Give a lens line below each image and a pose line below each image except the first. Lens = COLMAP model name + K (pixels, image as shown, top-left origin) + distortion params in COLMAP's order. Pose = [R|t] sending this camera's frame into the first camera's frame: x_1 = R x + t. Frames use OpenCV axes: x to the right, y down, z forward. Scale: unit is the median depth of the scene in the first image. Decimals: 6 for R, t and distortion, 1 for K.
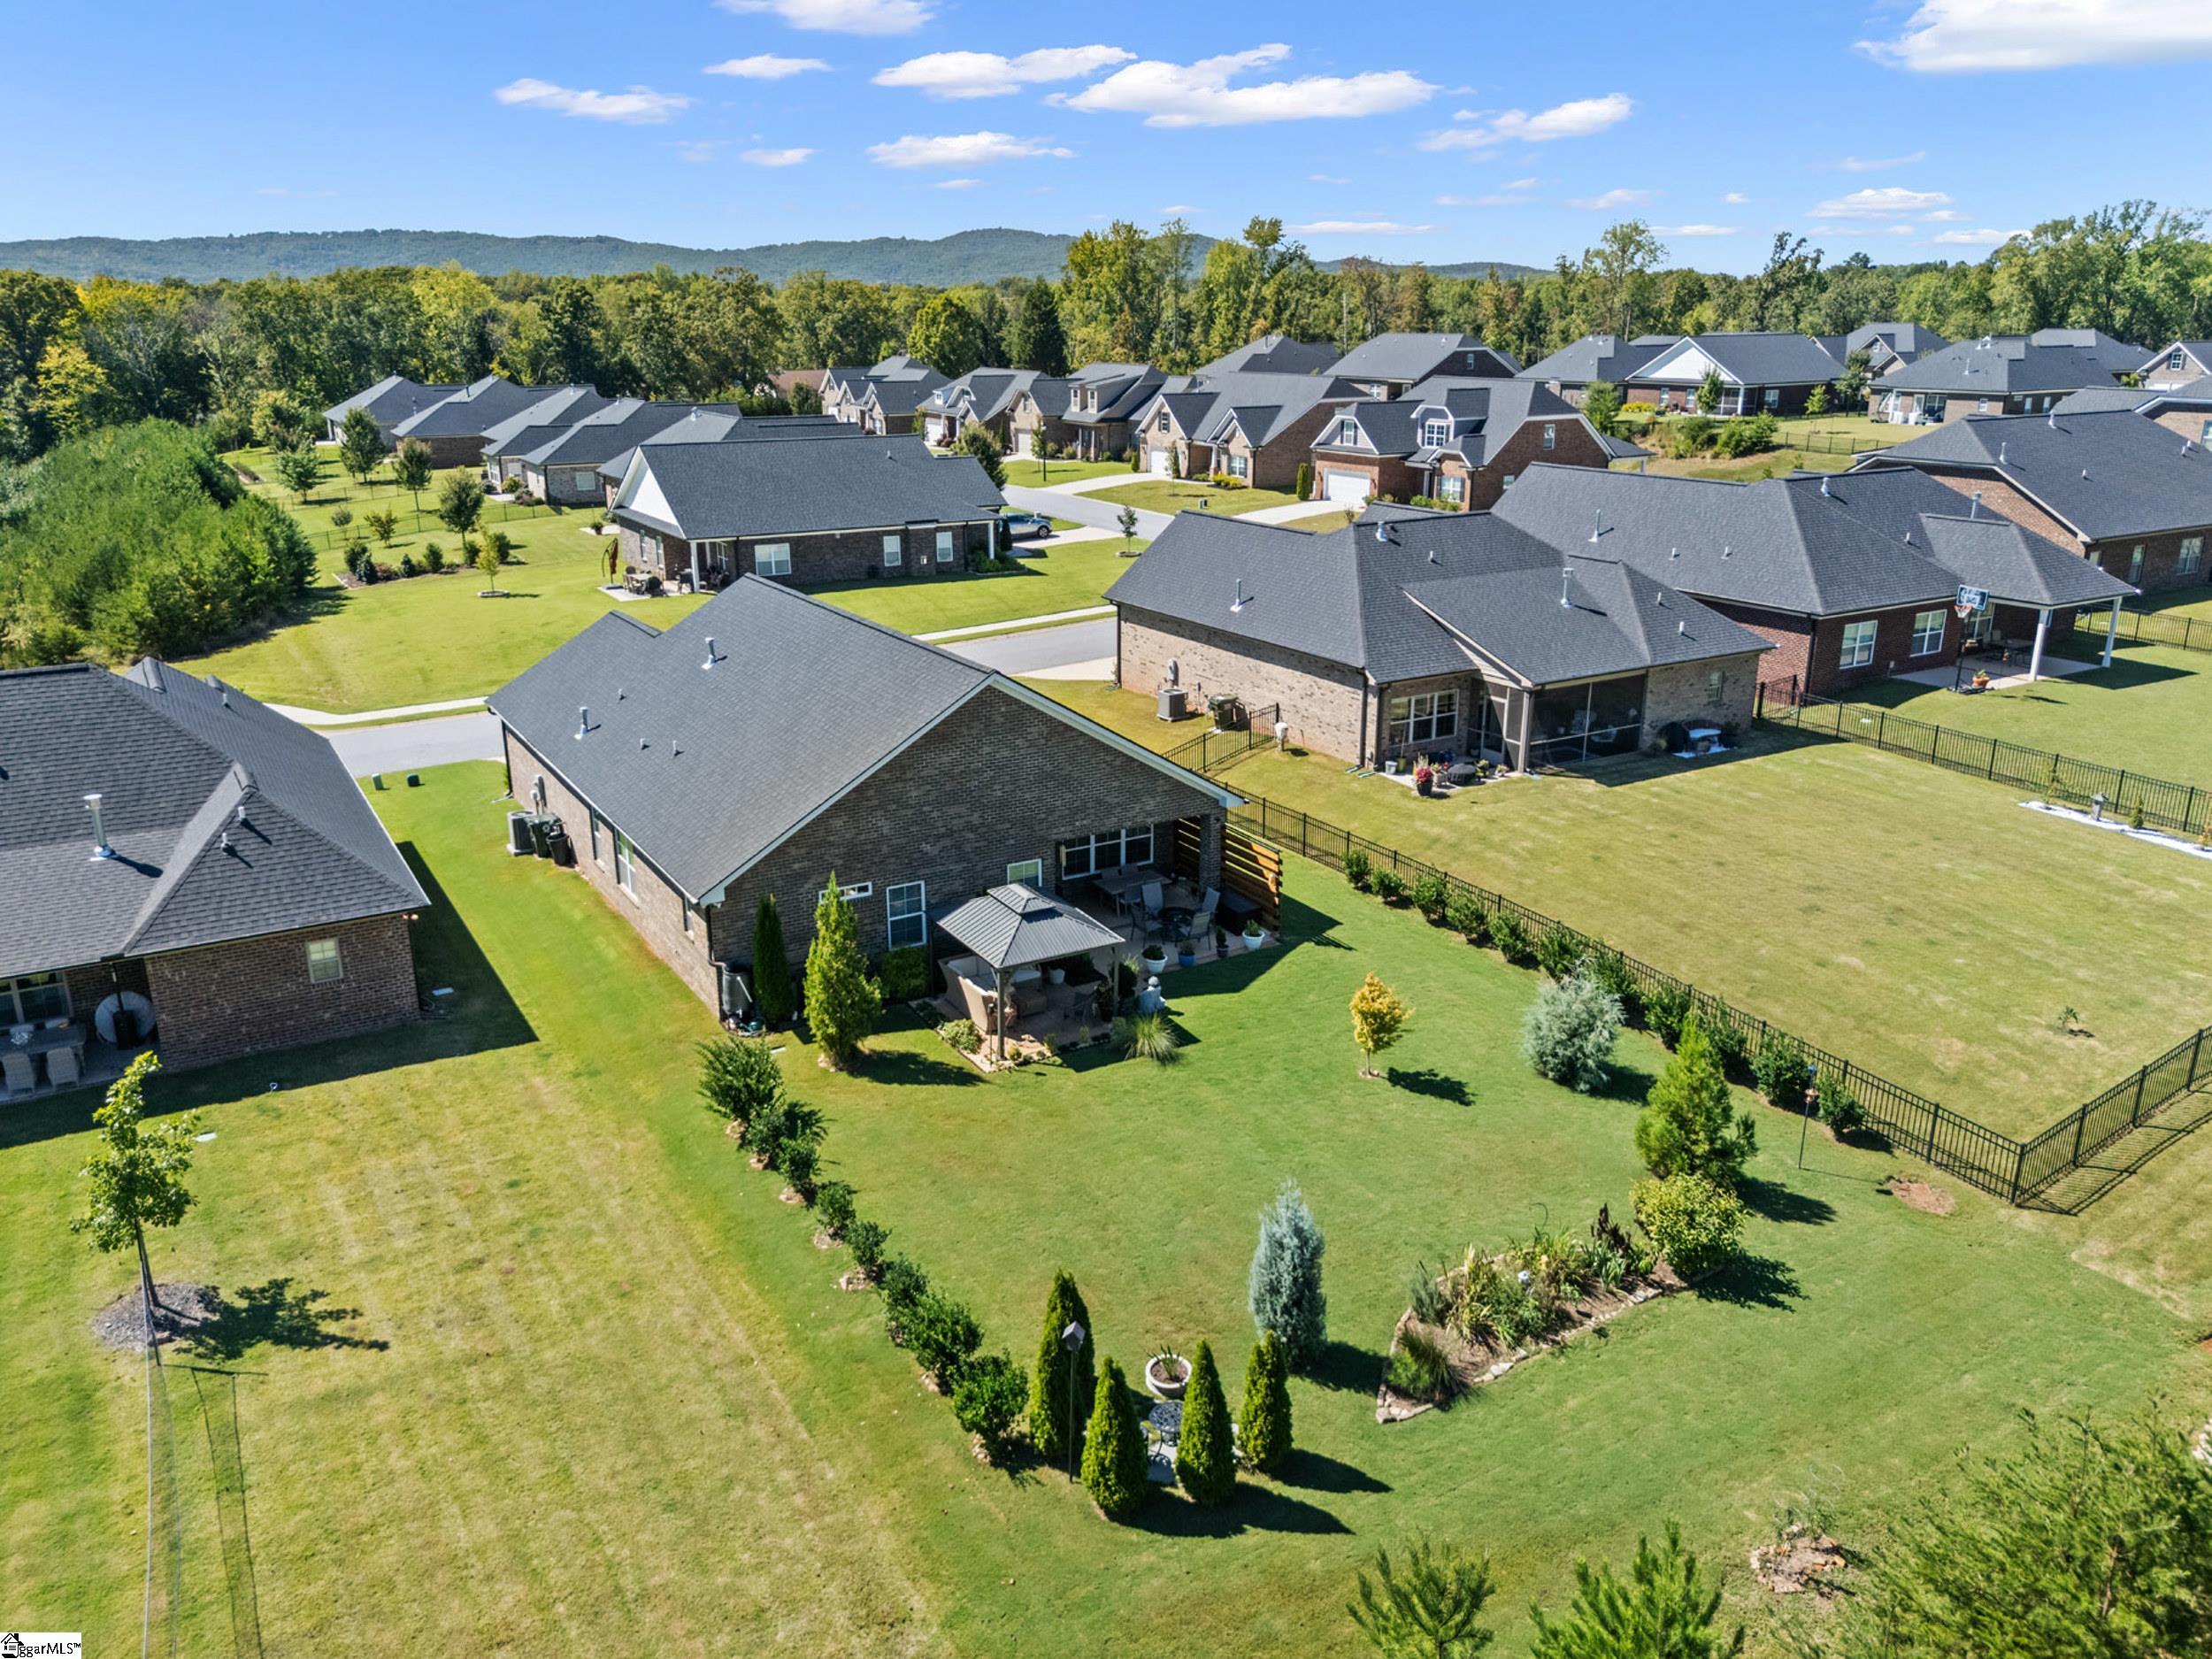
lens RADIAL K [[1632.5, 0, 1106.0], [0, 1632.5, 829.5], [0, 0, 1]] dist [0.092552, -0.086311]
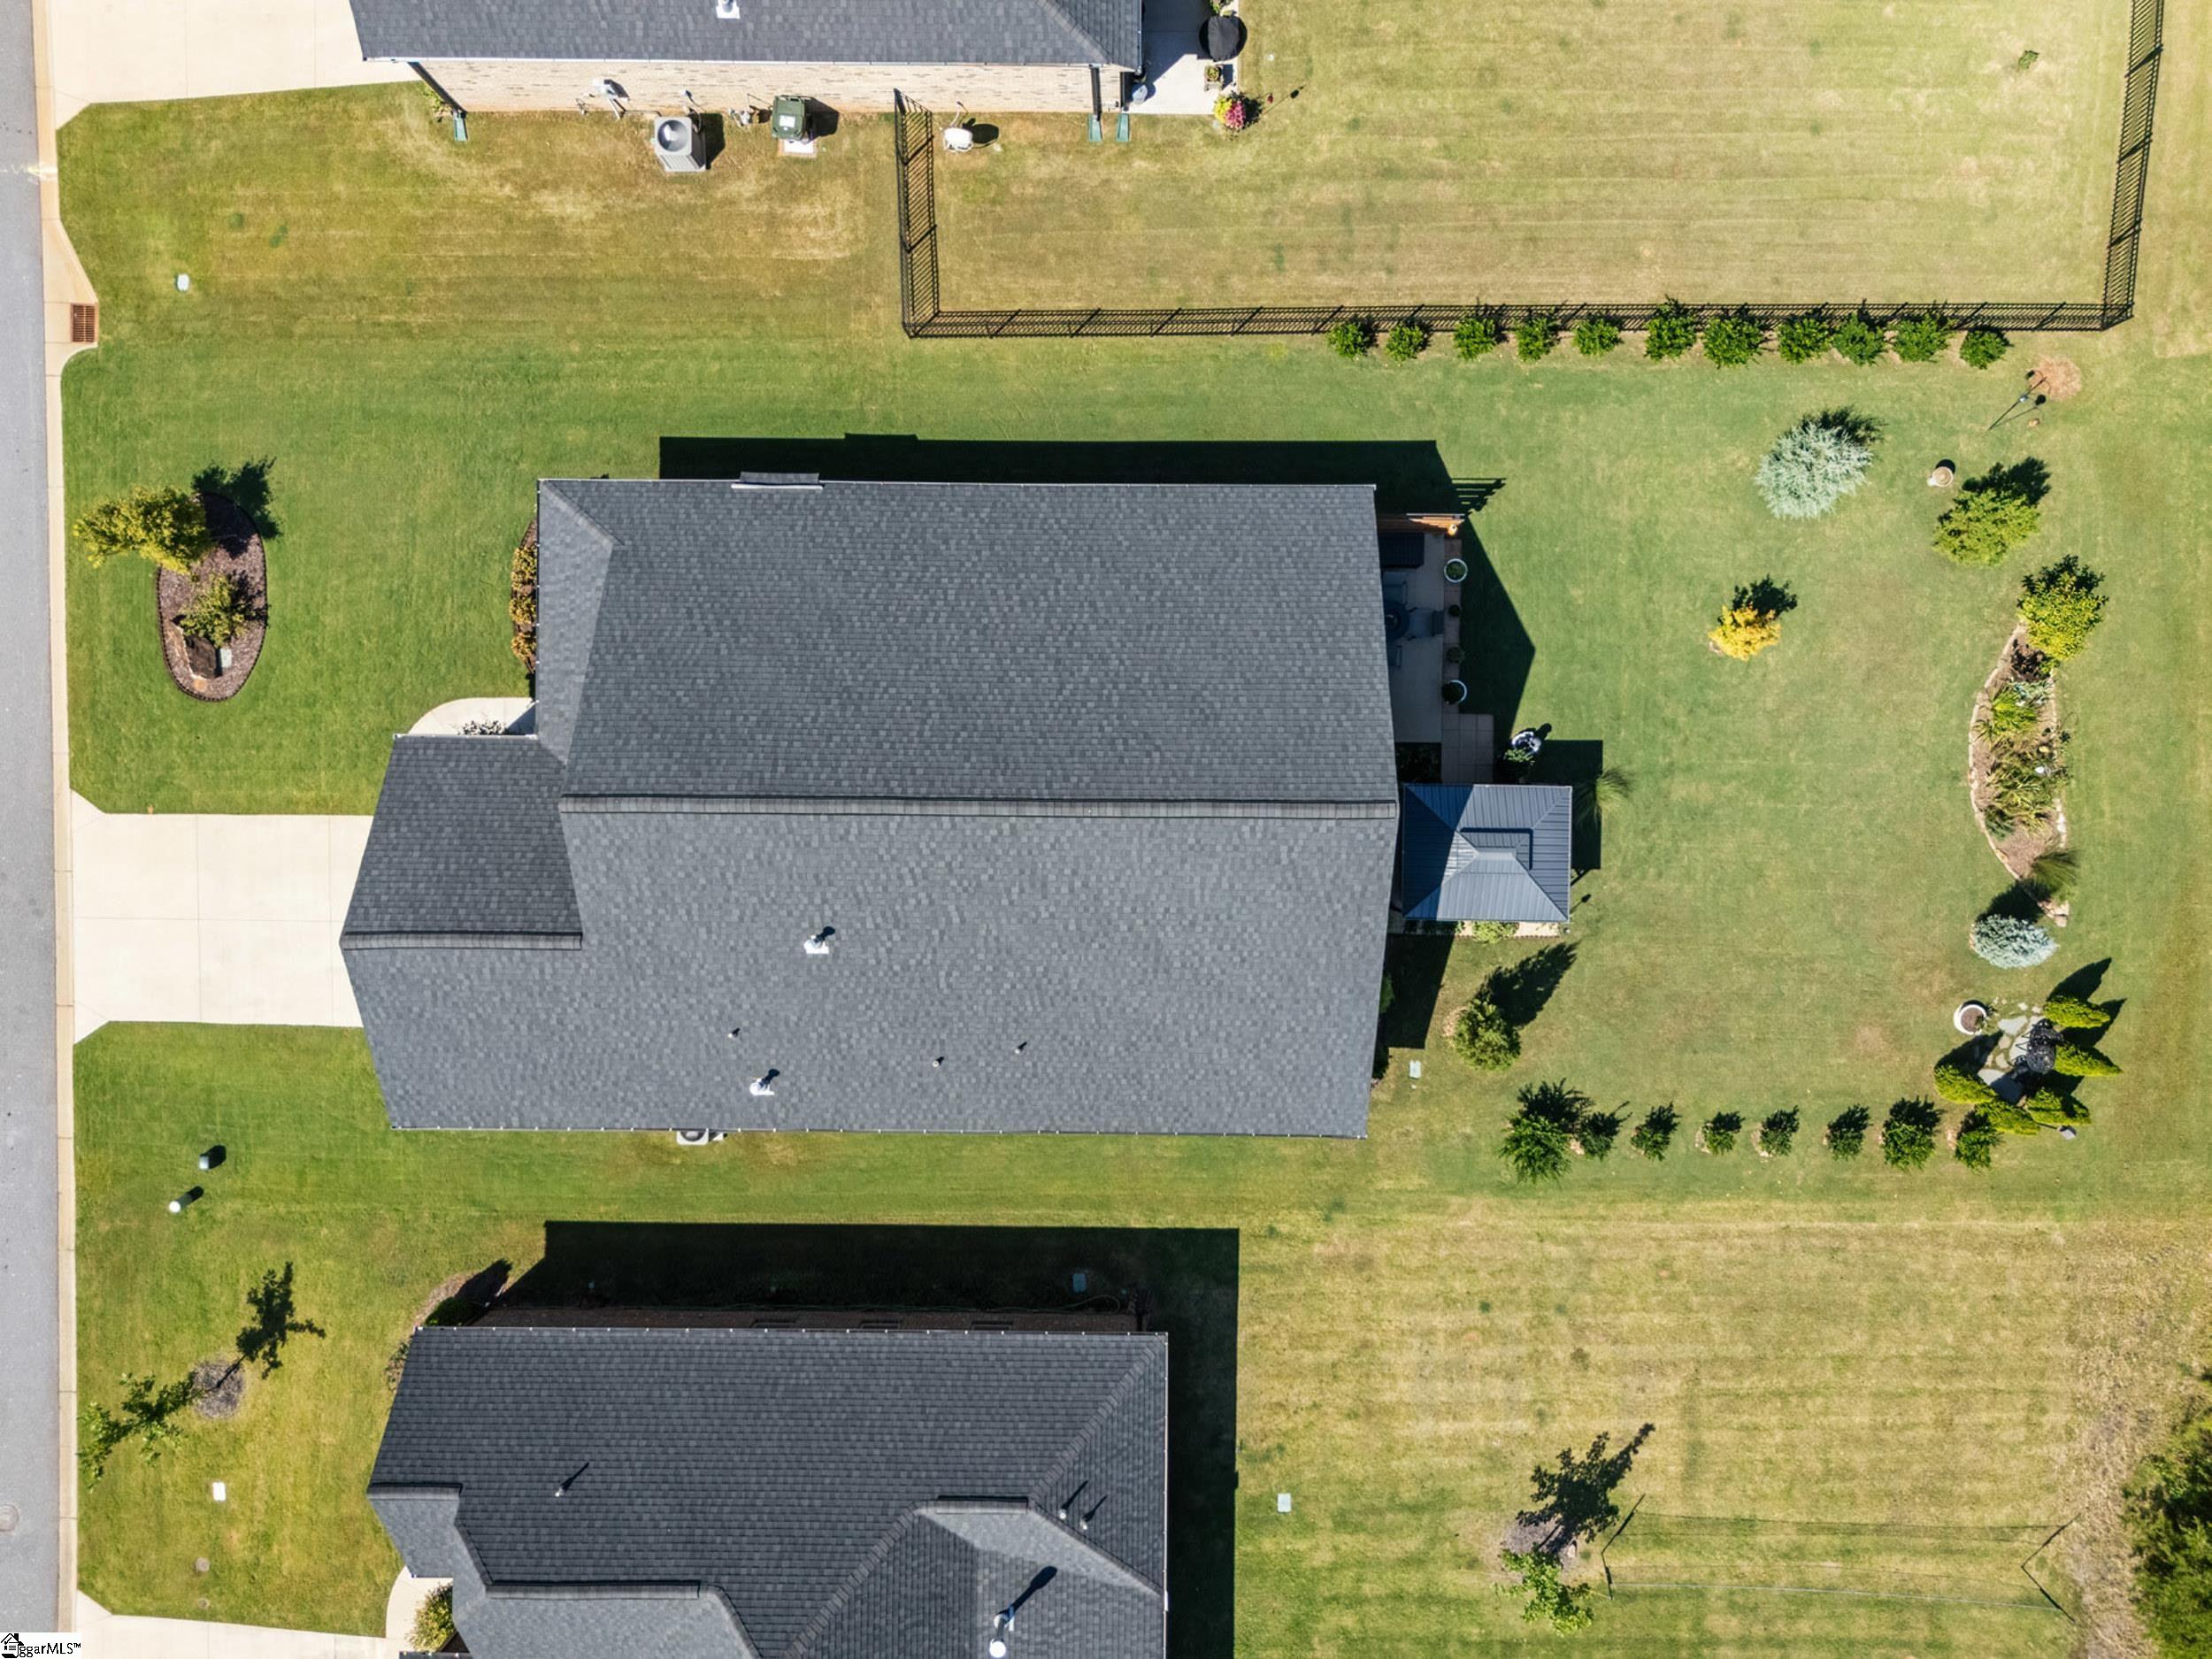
lens RADIAL K [[1632.5, 0, 1106.0], [0, 1632.5, 829.5], [0, 0, 1]] dist [0.092552, -0.086311]
pose [[0.522181, -0.852625, -0.018883, -0.188792], [0.273543, 0.146475, 0.950641, -1.298248], [-0.807775, -0.501572, 0.309717, 1.152384]]
